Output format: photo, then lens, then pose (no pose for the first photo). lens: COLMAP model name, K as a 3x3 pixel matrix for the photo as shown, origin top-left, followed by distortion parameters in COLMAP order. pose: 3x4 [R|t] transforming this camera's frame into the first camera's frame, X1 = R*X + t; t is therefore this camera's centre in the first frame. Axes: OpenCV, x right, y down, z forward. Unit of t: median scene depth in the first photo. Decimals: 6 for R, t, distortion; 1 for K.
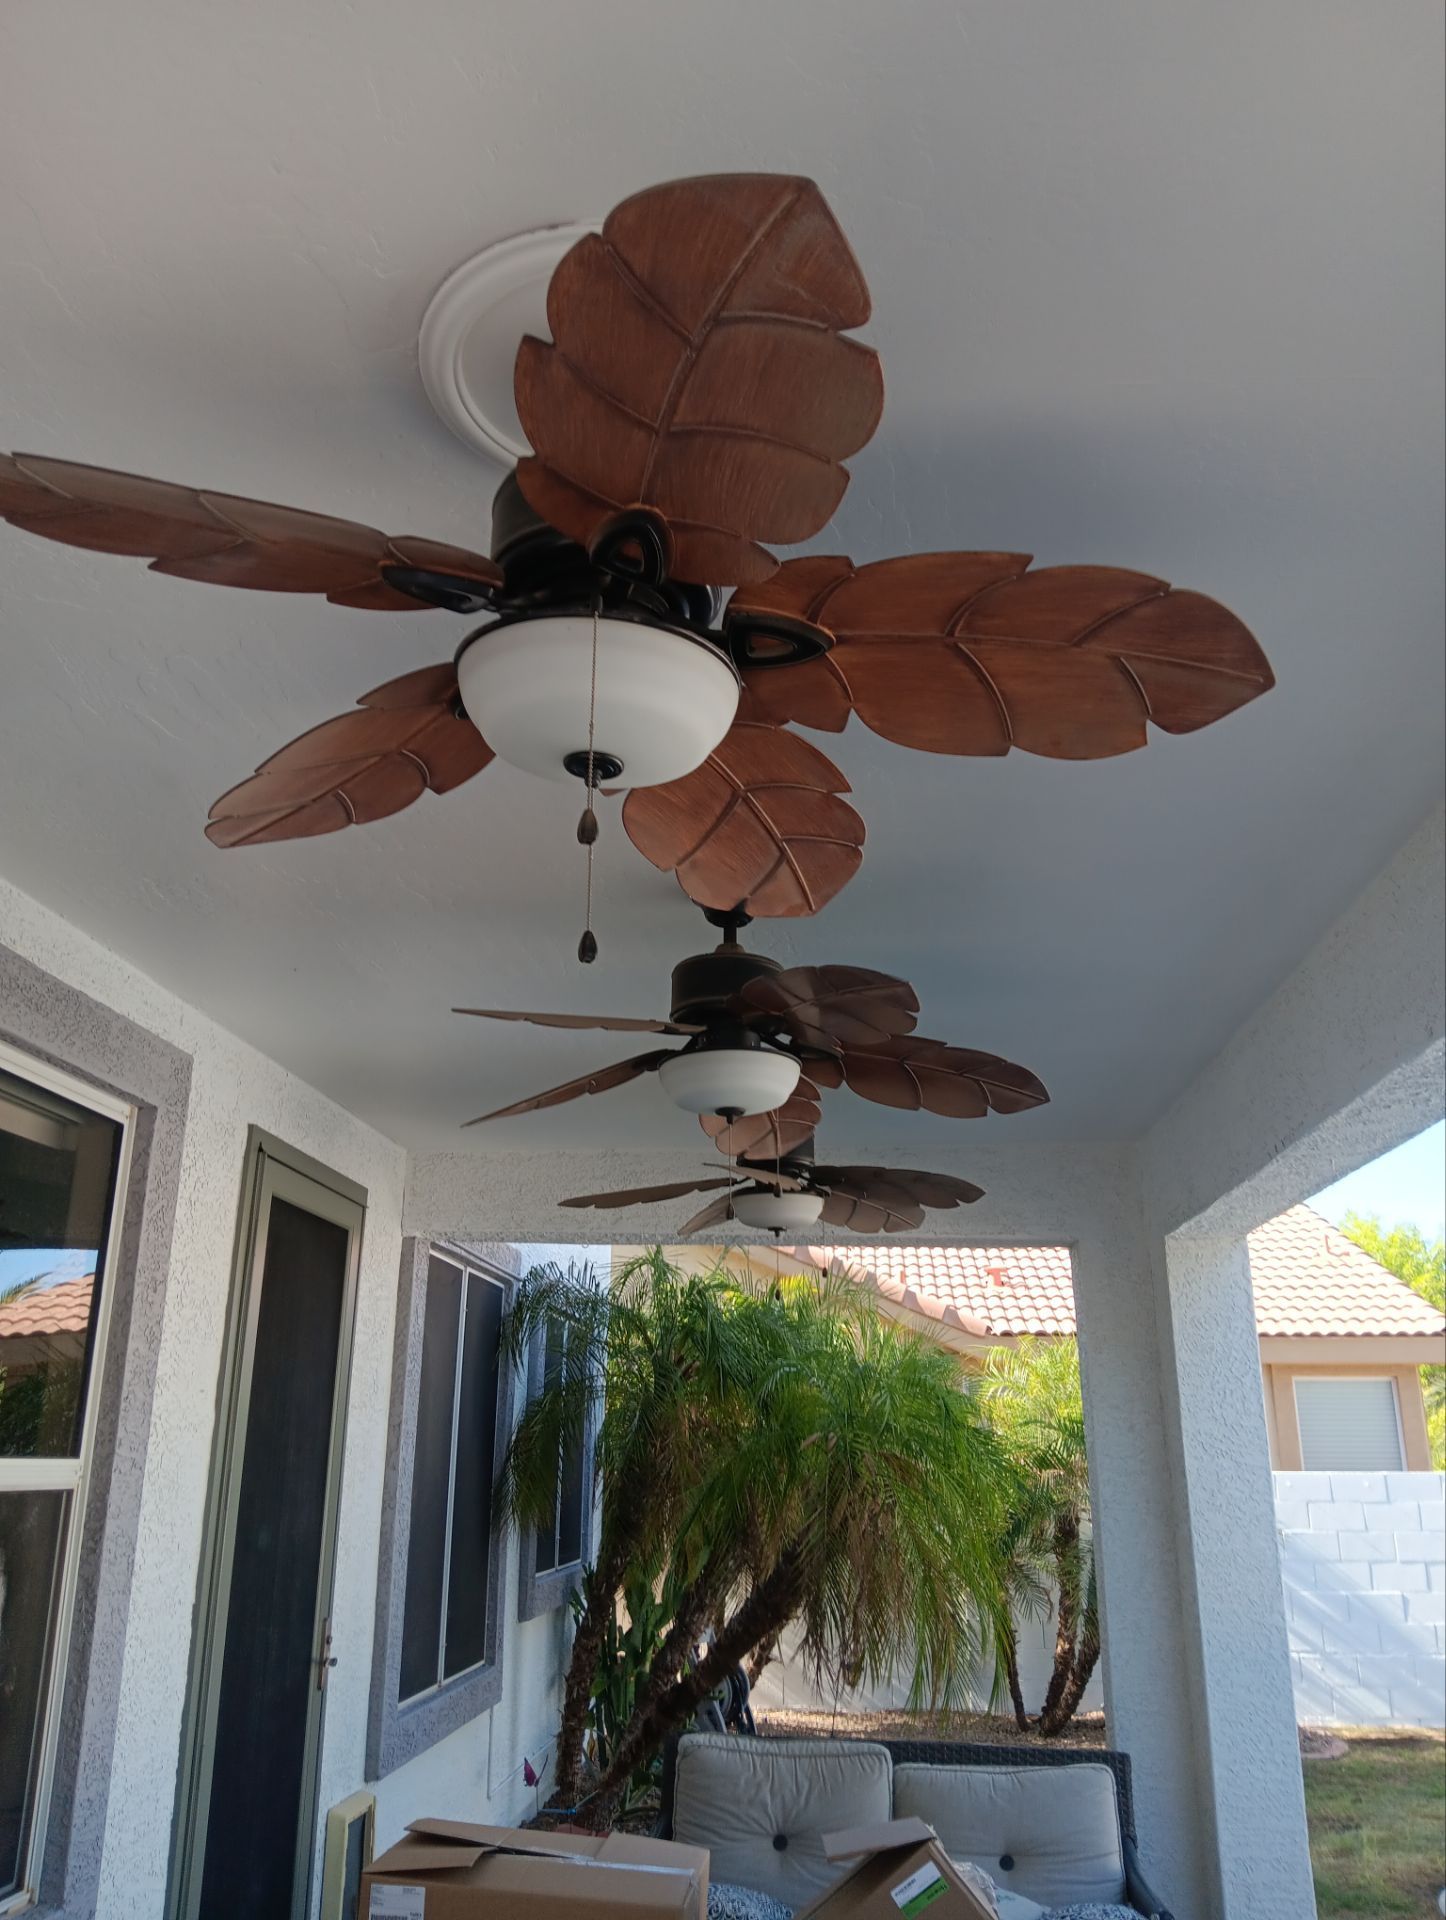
lens RADIAL K [[1482.6, 0, 723.0], [0, 1482.6, 960.0], [0, 0, 1]] dist [0.019017, -0.076795]
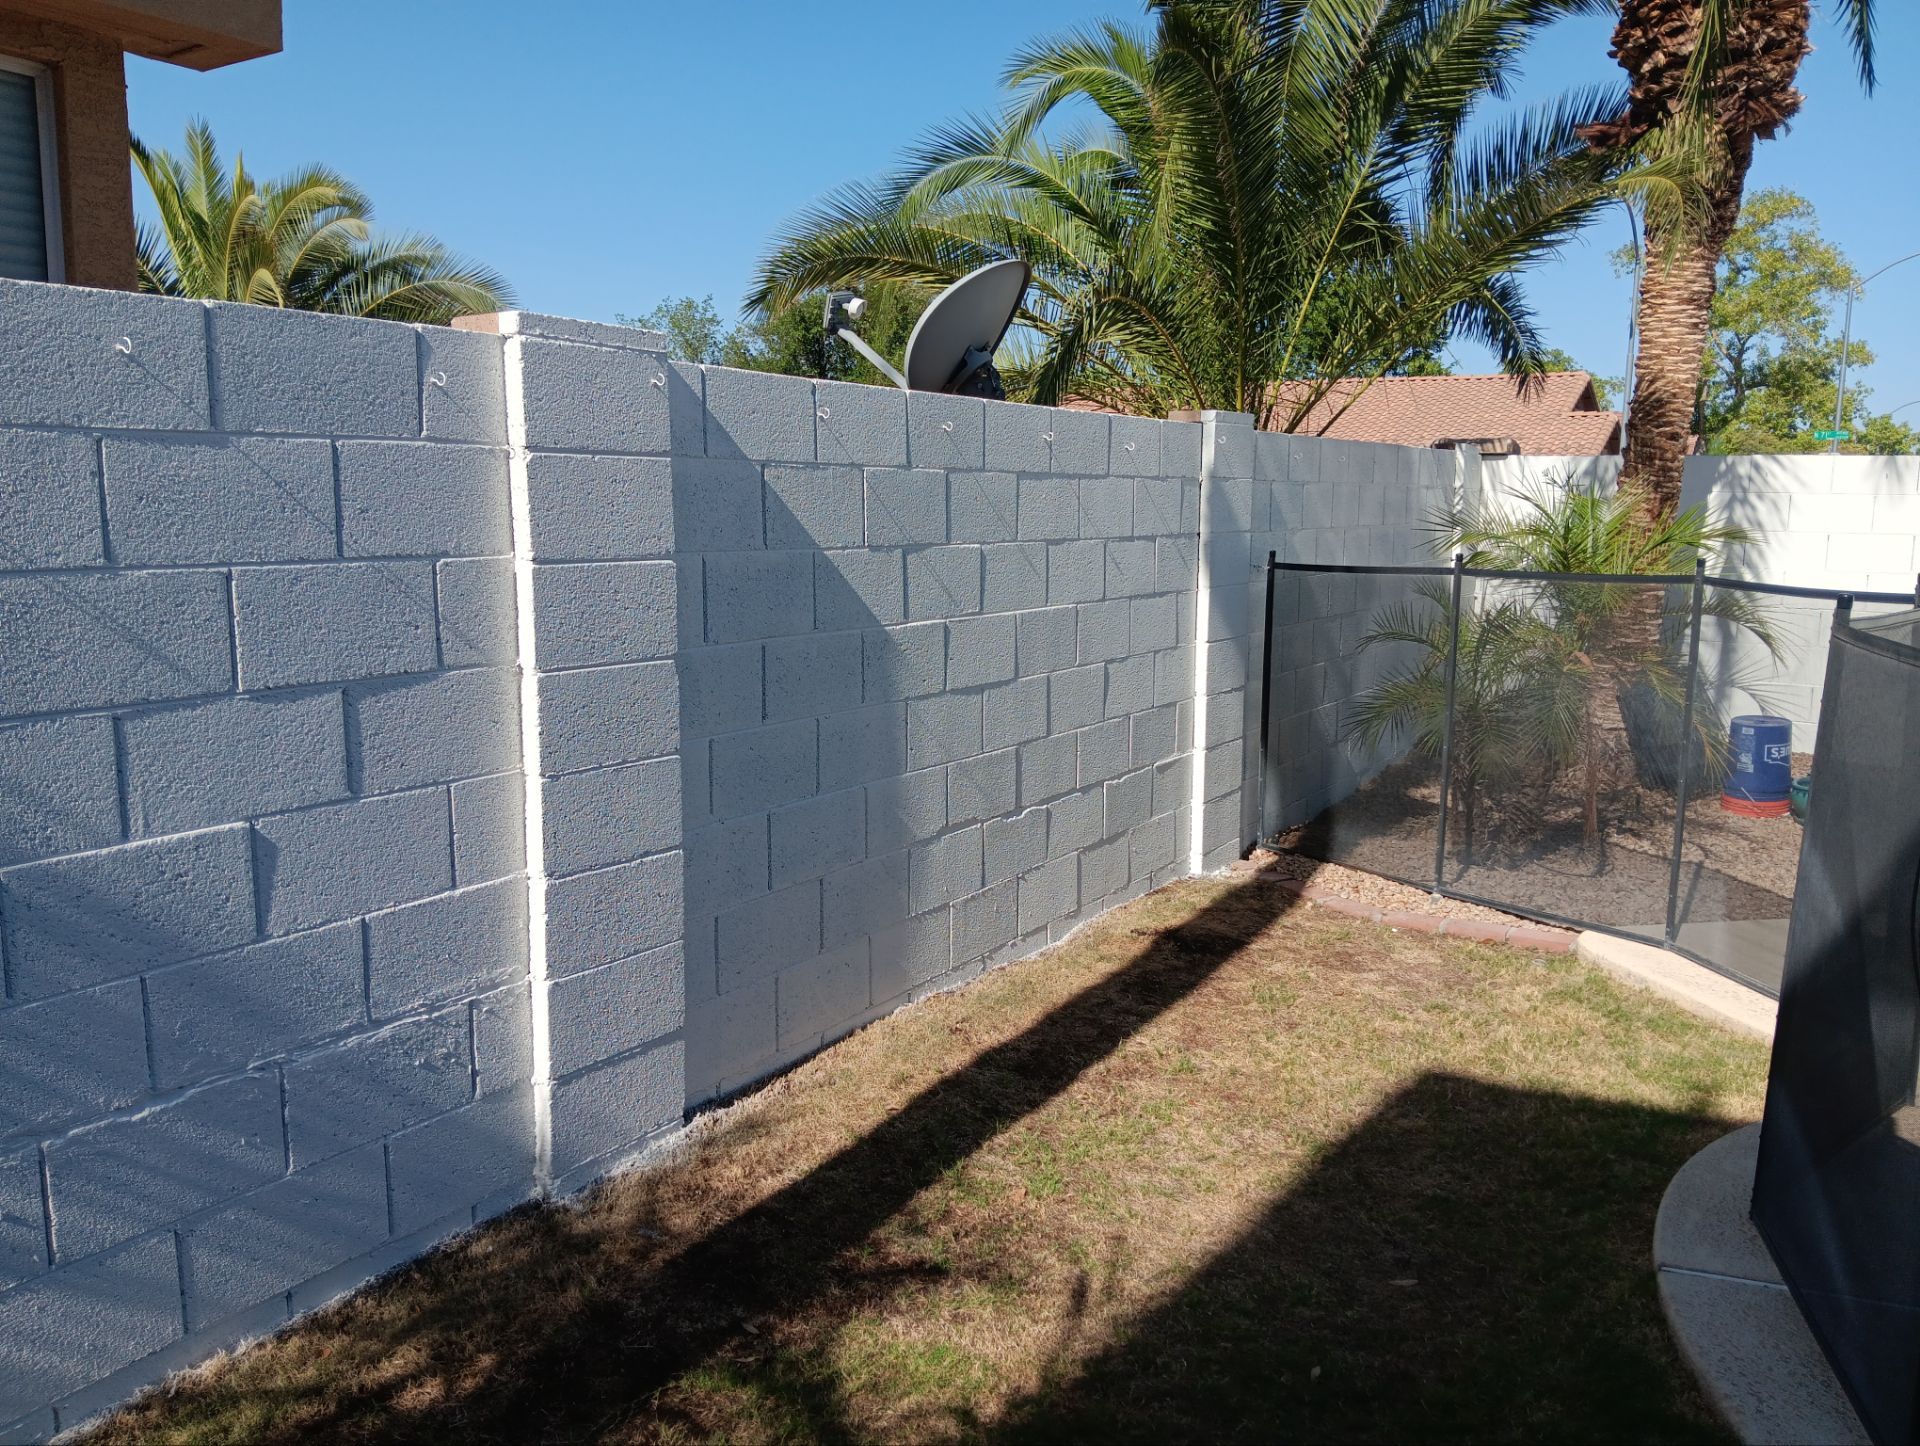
lens RADIAL K [[1482.6, 0, 954.1], [0, 1482.6, 711.7], [0, 0, 1]] dist [0.019017, -0.076795]
pose [[0.478490, -0.128513, 0.868638, 0.322116], [-0.292362, 0.909474, 0.295603, 0.320352], [-0.827993, -0.395400, 0.397602, 0.843027]]
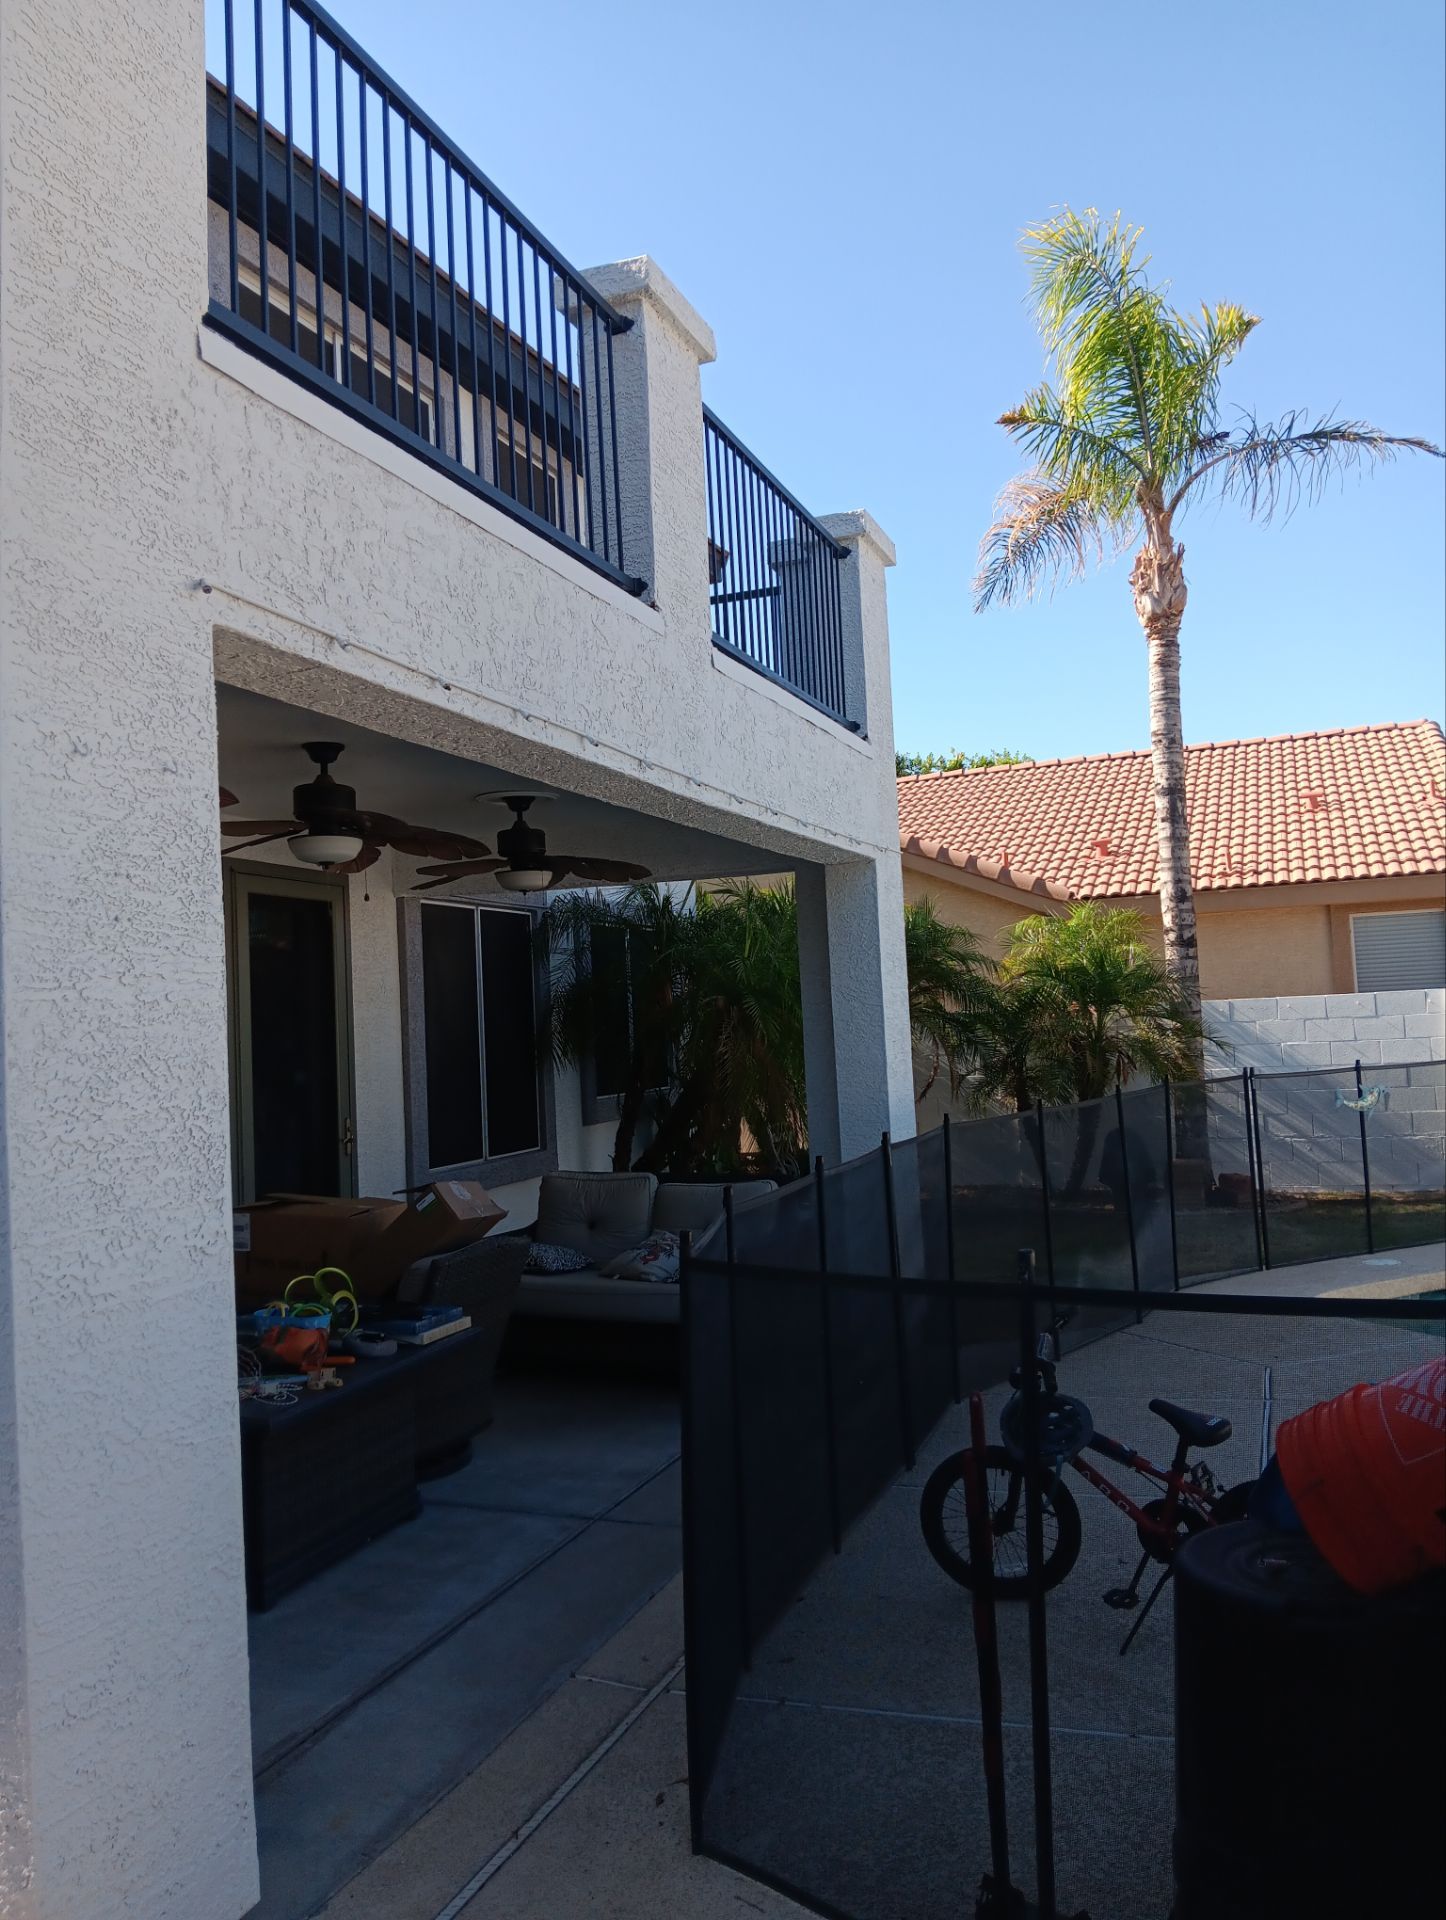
lens RADIAL K [[1482.6, 0, 723.0], [0, 1482.6, 960.0], [0, 0, 1]] dist [0.019017, -0.076795]
pose [[0.949821, -0.065486, -0.305862, 0.333218], [0.149520, 0.953941, 0.260077, -0.063288], [0.274743, -0.292759, 0.915865, -0.217517]]
